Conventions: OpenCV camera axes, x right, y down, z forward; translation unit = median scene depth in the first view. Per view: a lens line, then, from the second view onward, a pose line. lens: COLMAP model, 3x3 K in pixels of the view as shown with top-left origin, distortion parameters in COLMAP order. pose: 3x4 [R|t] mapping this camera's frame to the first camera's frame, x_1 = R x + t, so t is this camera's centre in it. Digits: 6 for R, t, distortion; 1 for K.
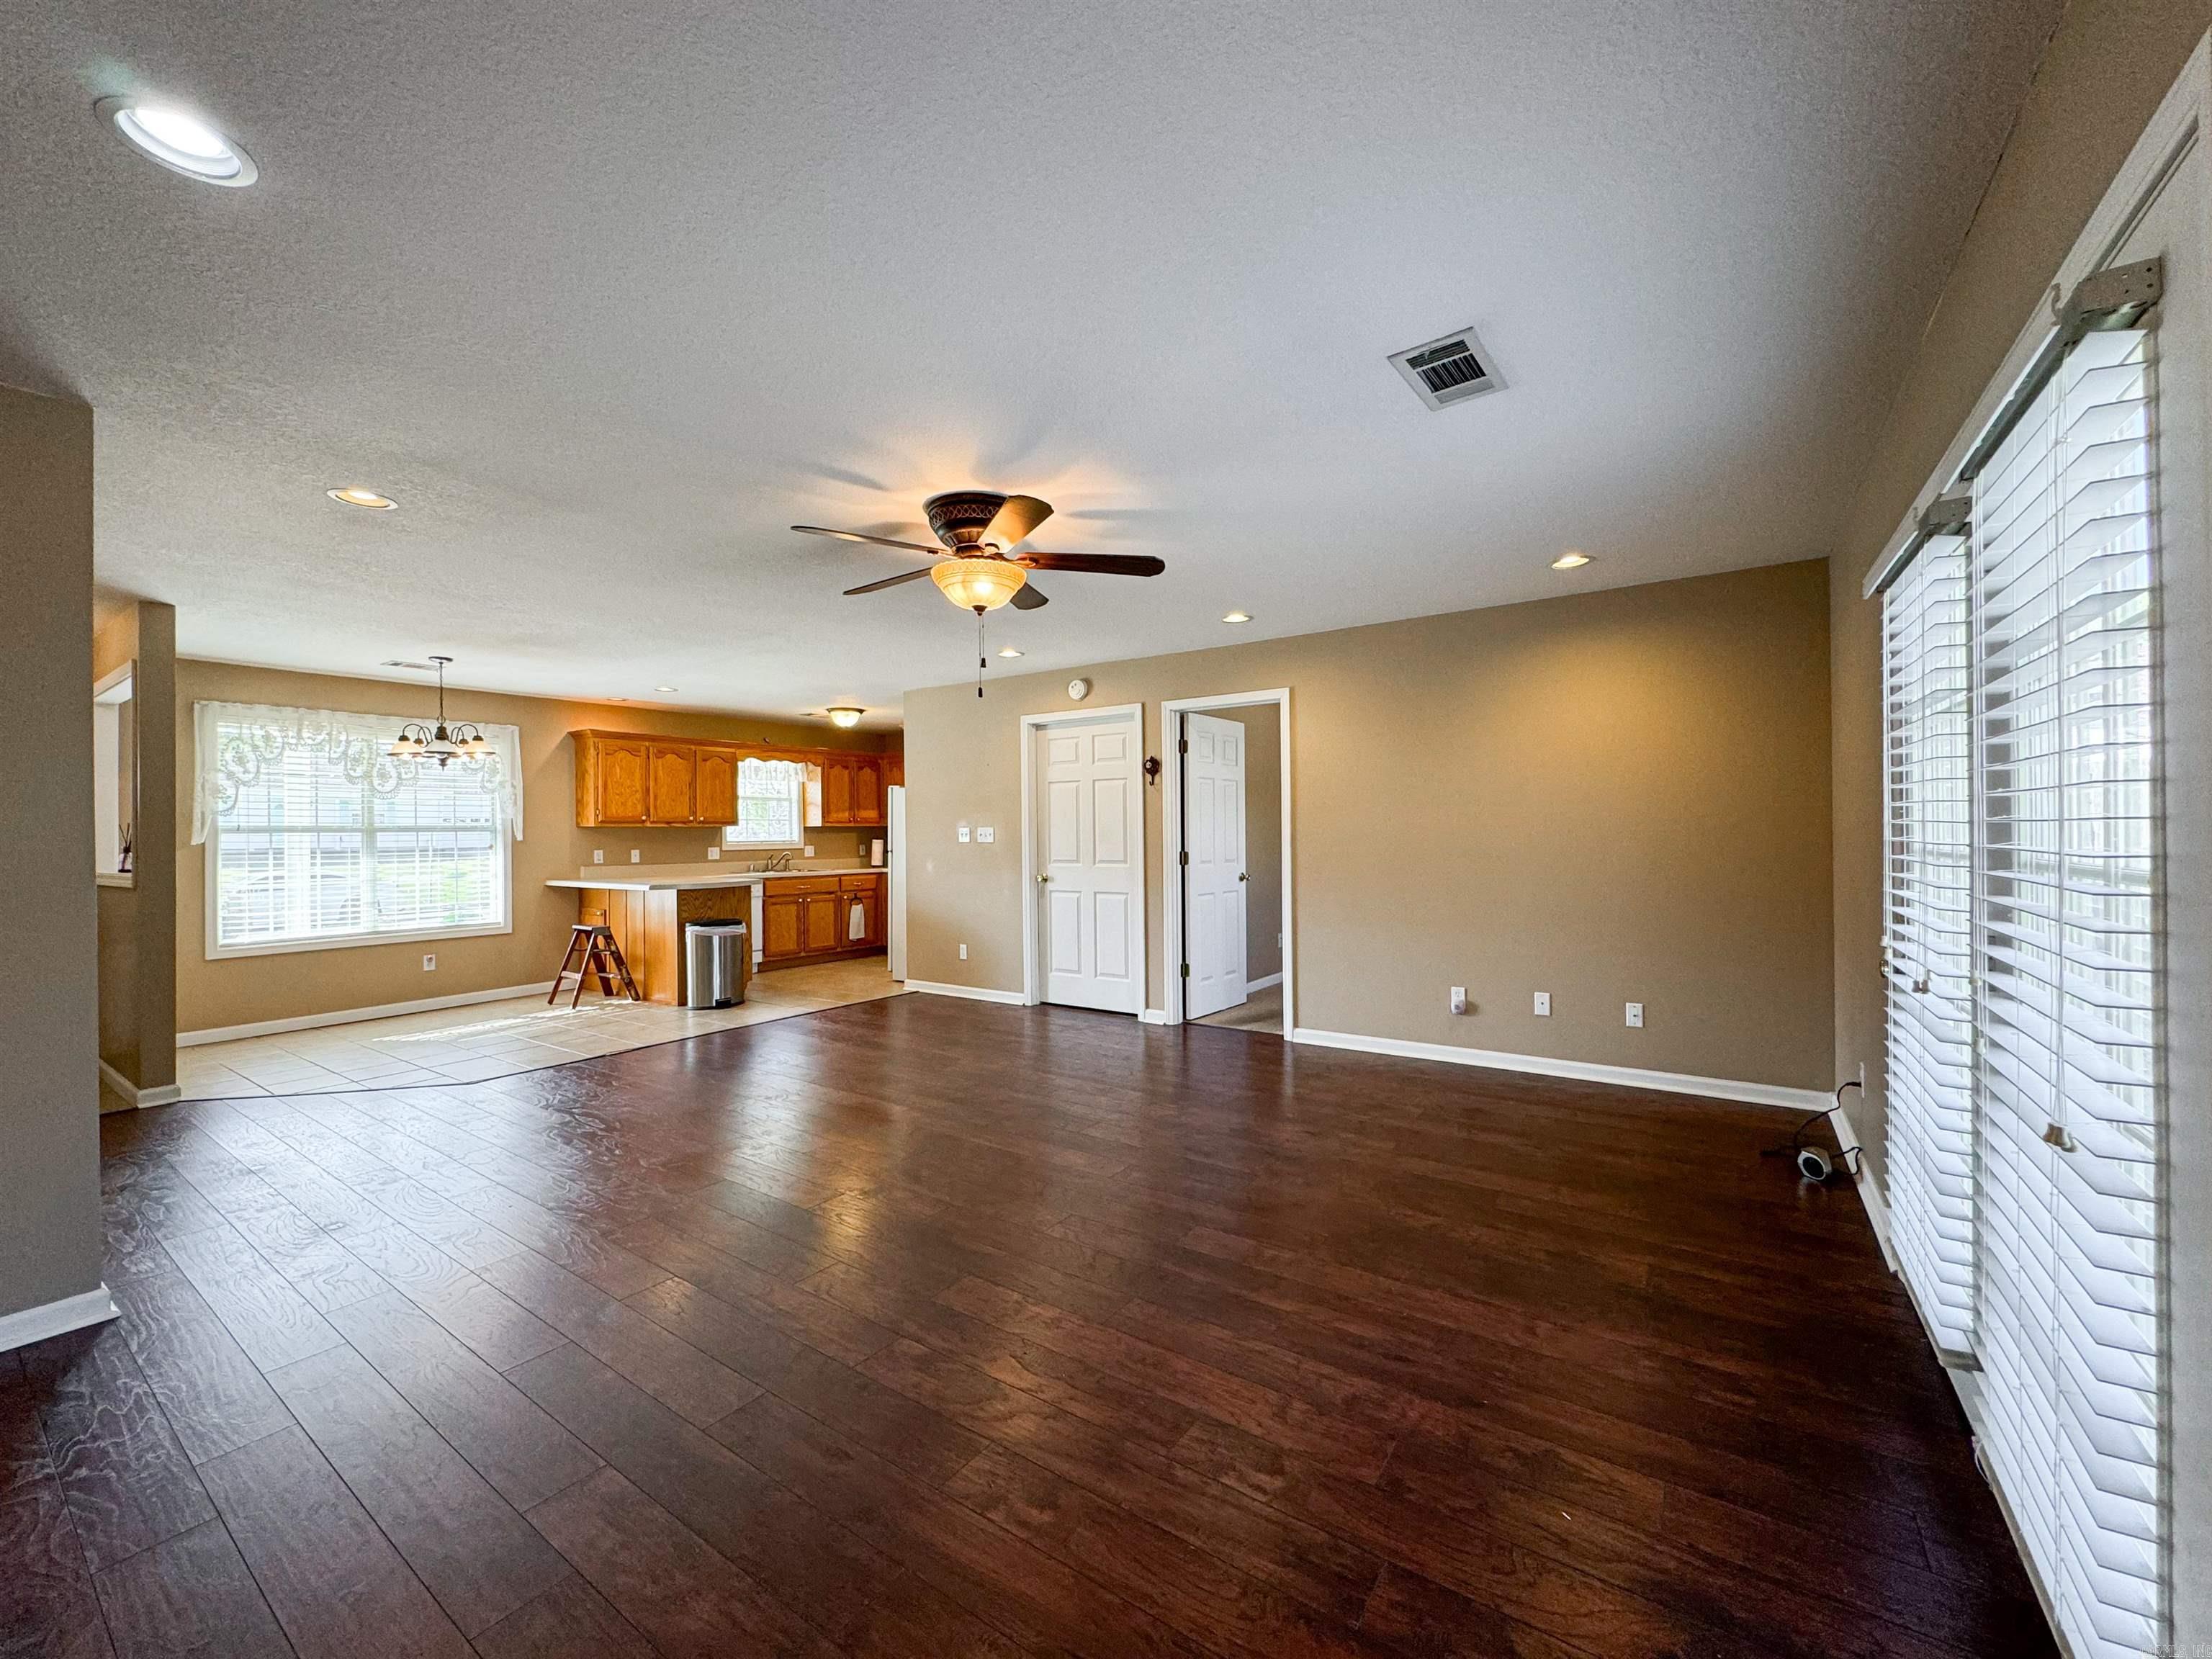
lens RADIAL K [[879.6, 0, 1105.2], [0, 879.6, 829.8], [0, 0, 1]] dist [-0.002077, 0.000117]
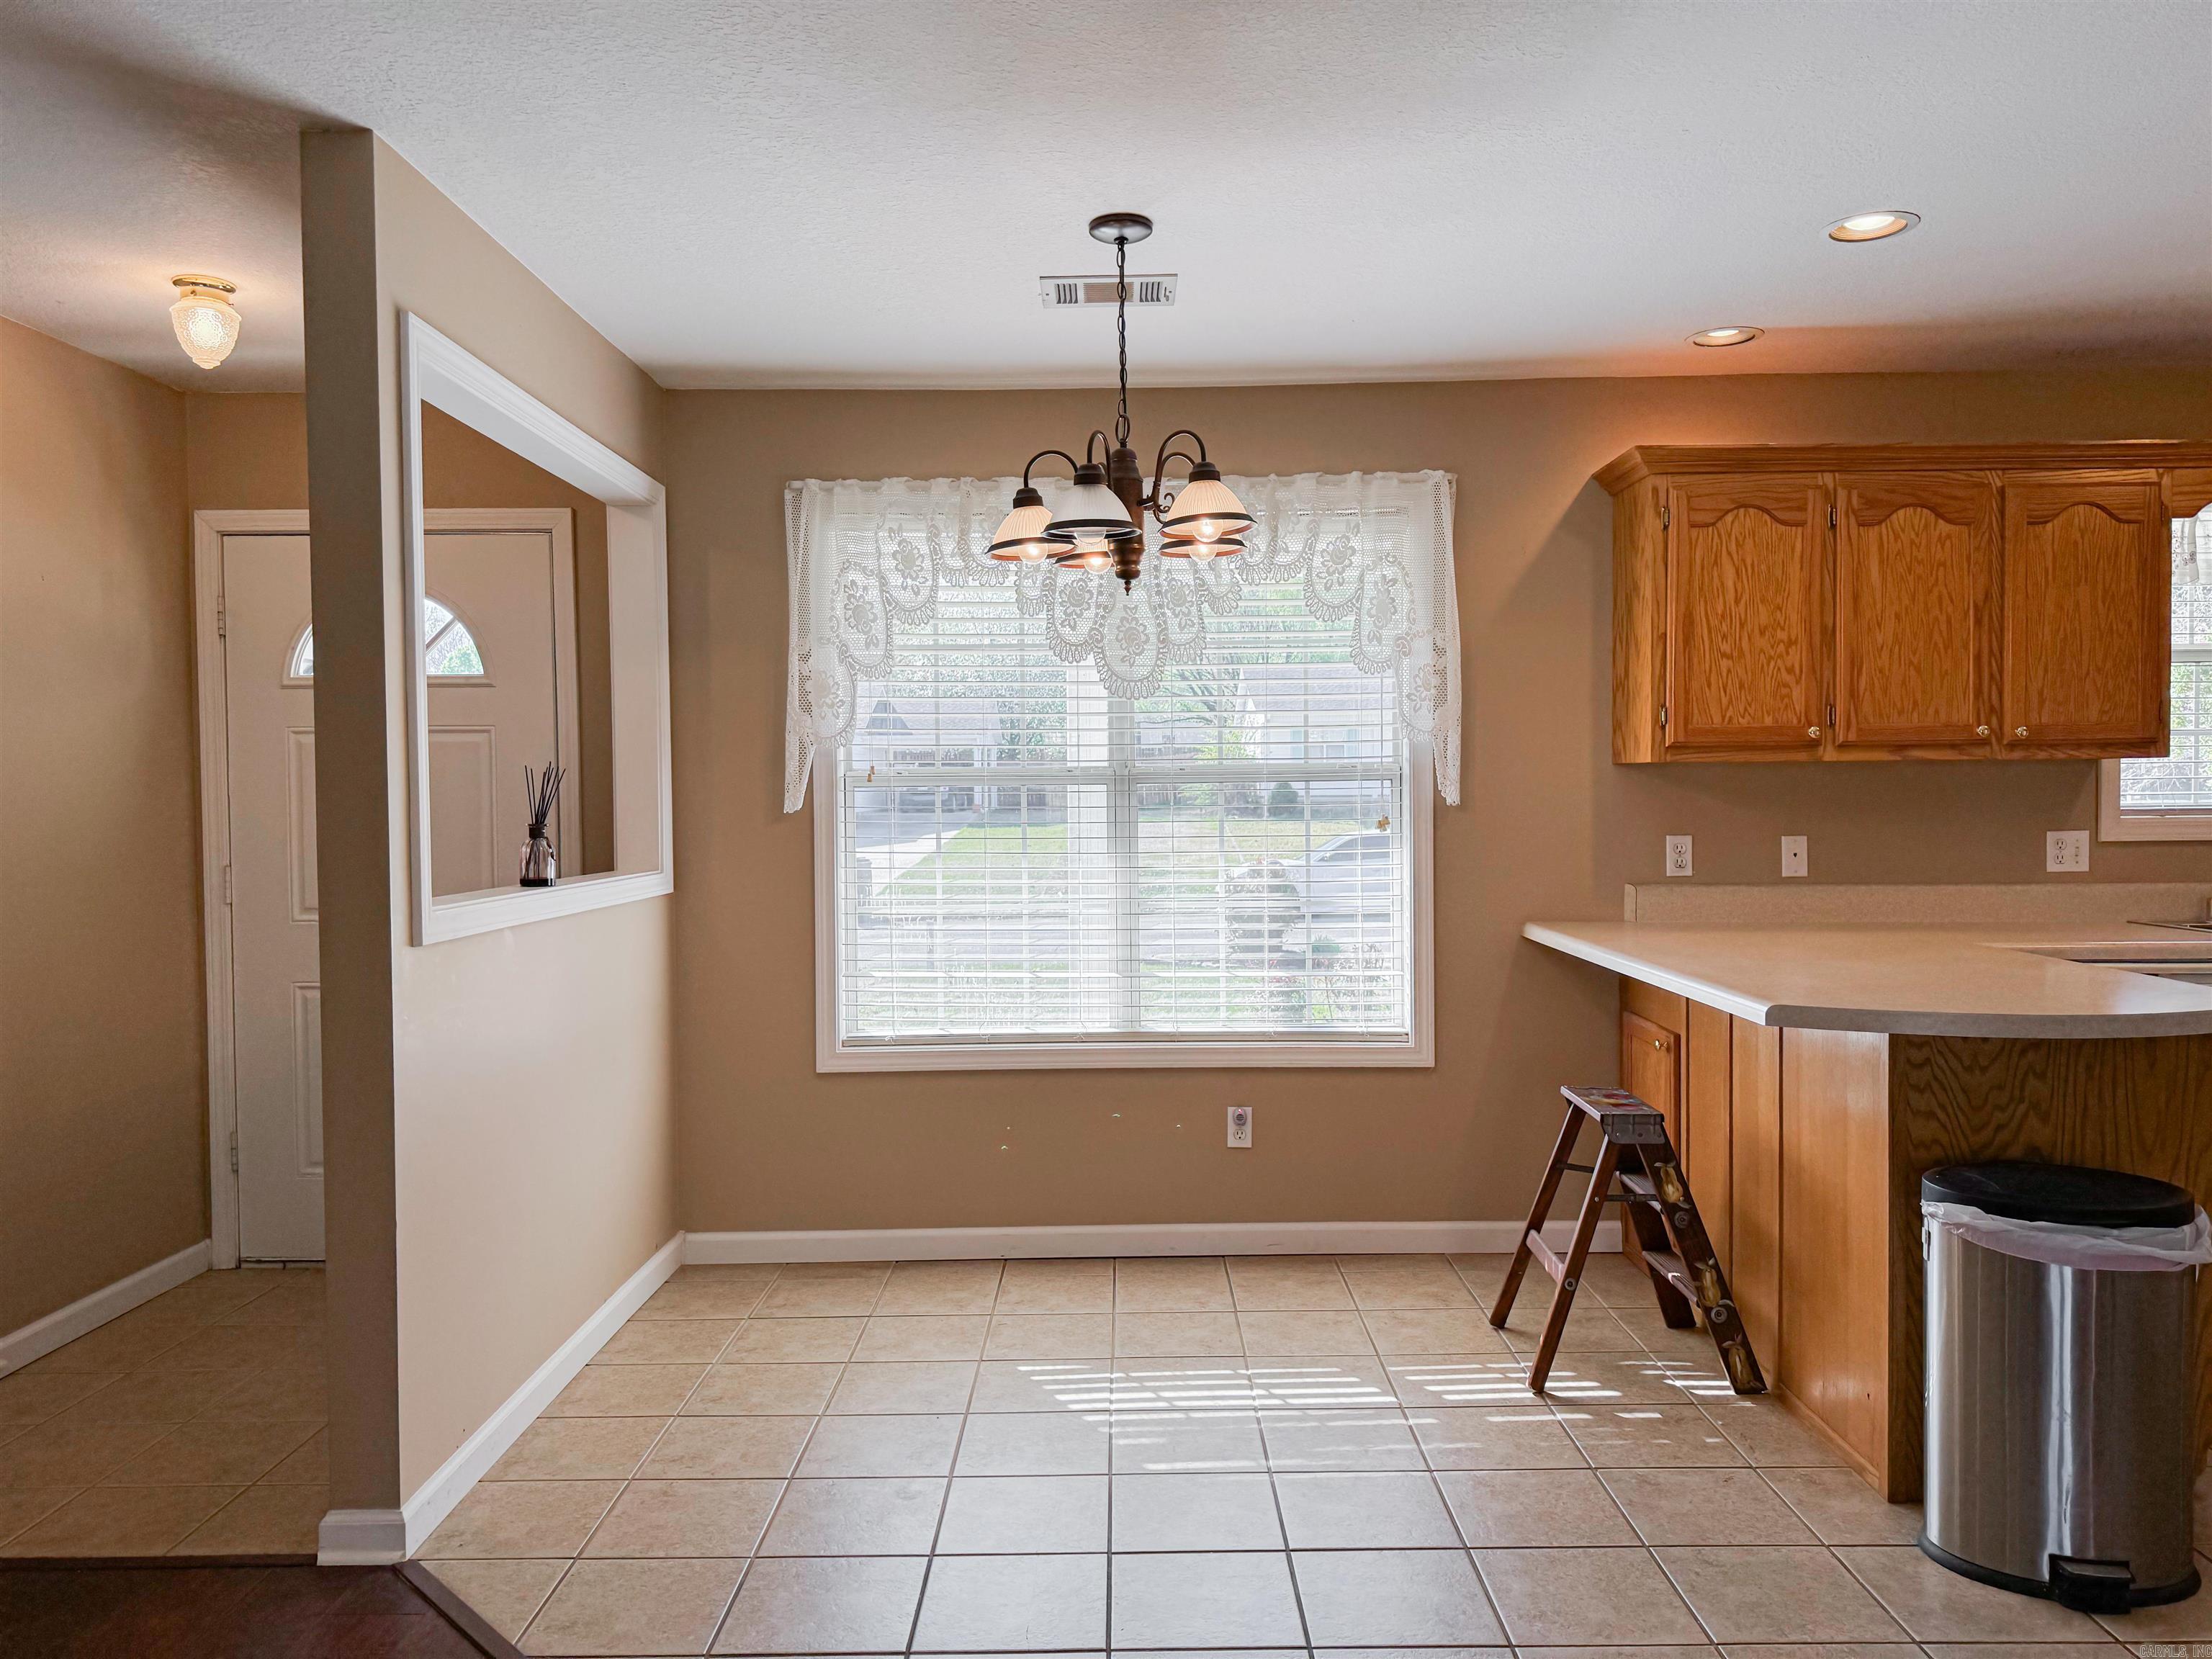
lens RADIAL K [[1549.1, 0, 1109.3], [0, 1549.1, 835.2], [0, 0, 1]] dist [0.047771, -0.057793]
pose [[0.562268, 0.031382, -0.826359, -0.298962], [0.007992, 0.999027, 0.043377, -0.004796], [0.826916, -0.030994, 0.561470, 0.683189]]
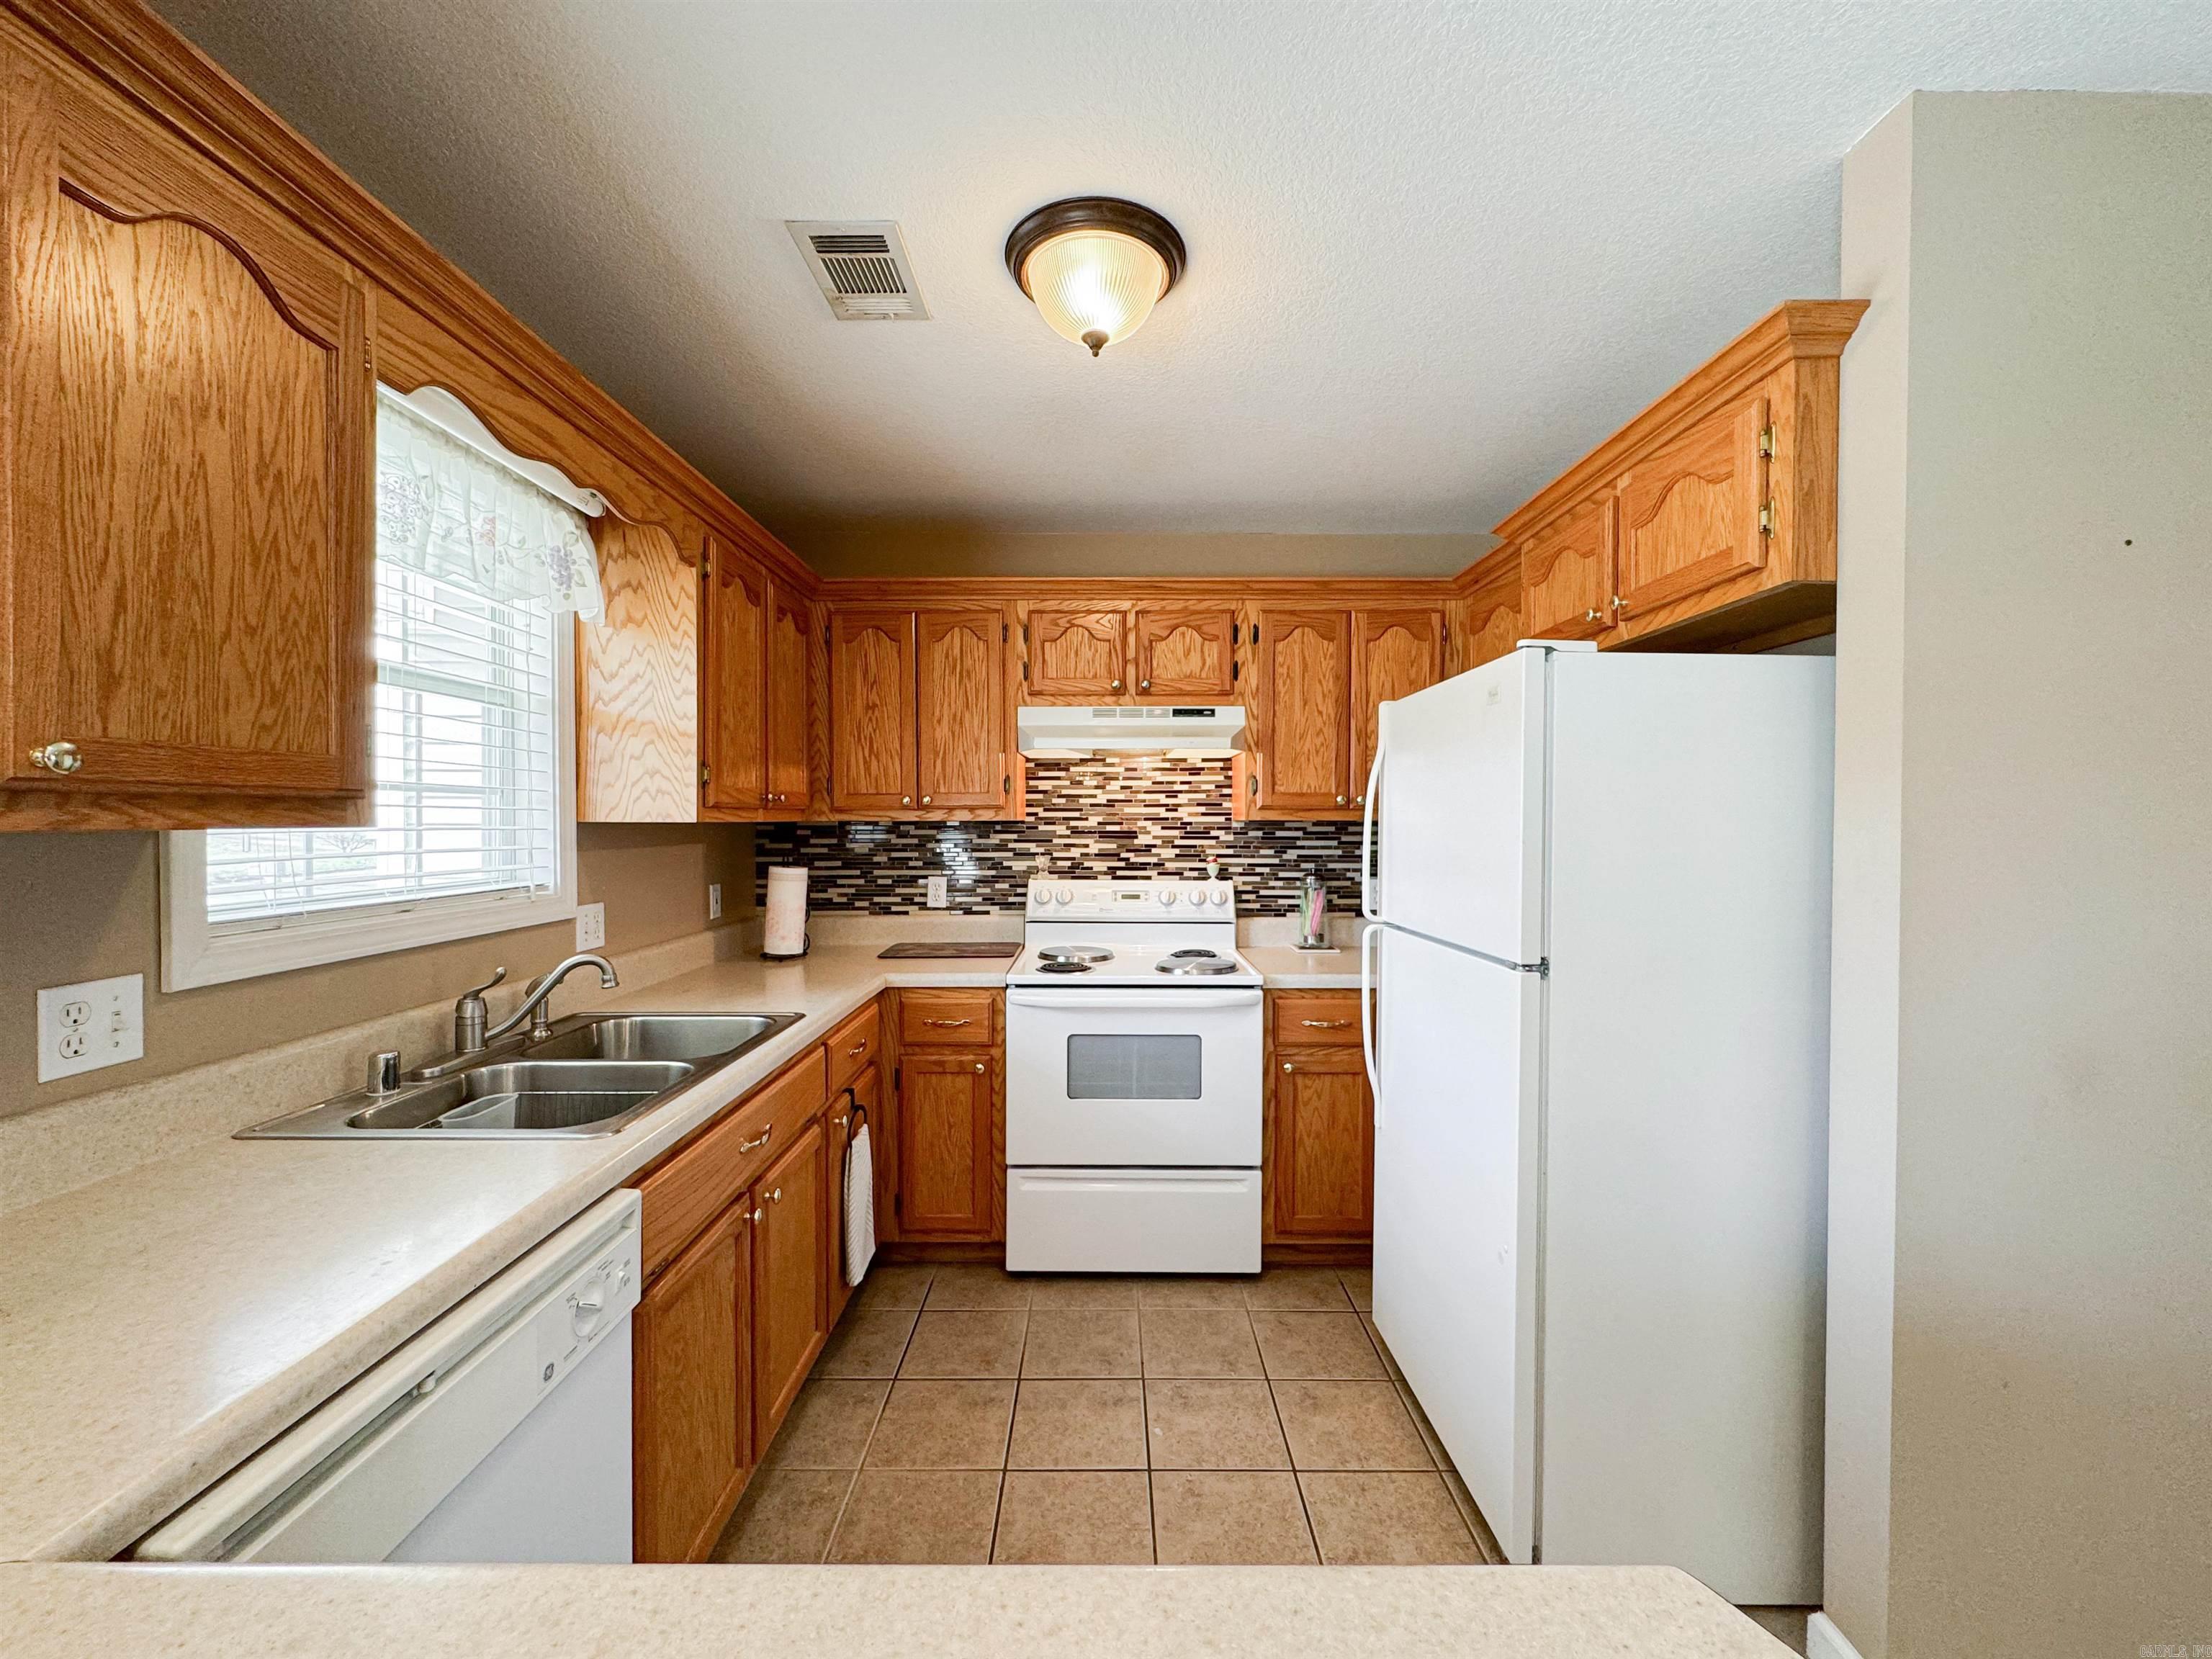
lens RADIAL K [[879.6, 0, 1106.5], [0, 879.6, 830.9], [0, 0, 1]] dist [-0.002077, 0.000117]
pose [[0.821308, 0.006738, 0.570445, -0.595017], [-0.015022, 0.999839, 0.009818, -0.009569], [-0.570287, -0.016633, 0.821277, 1.212033]]
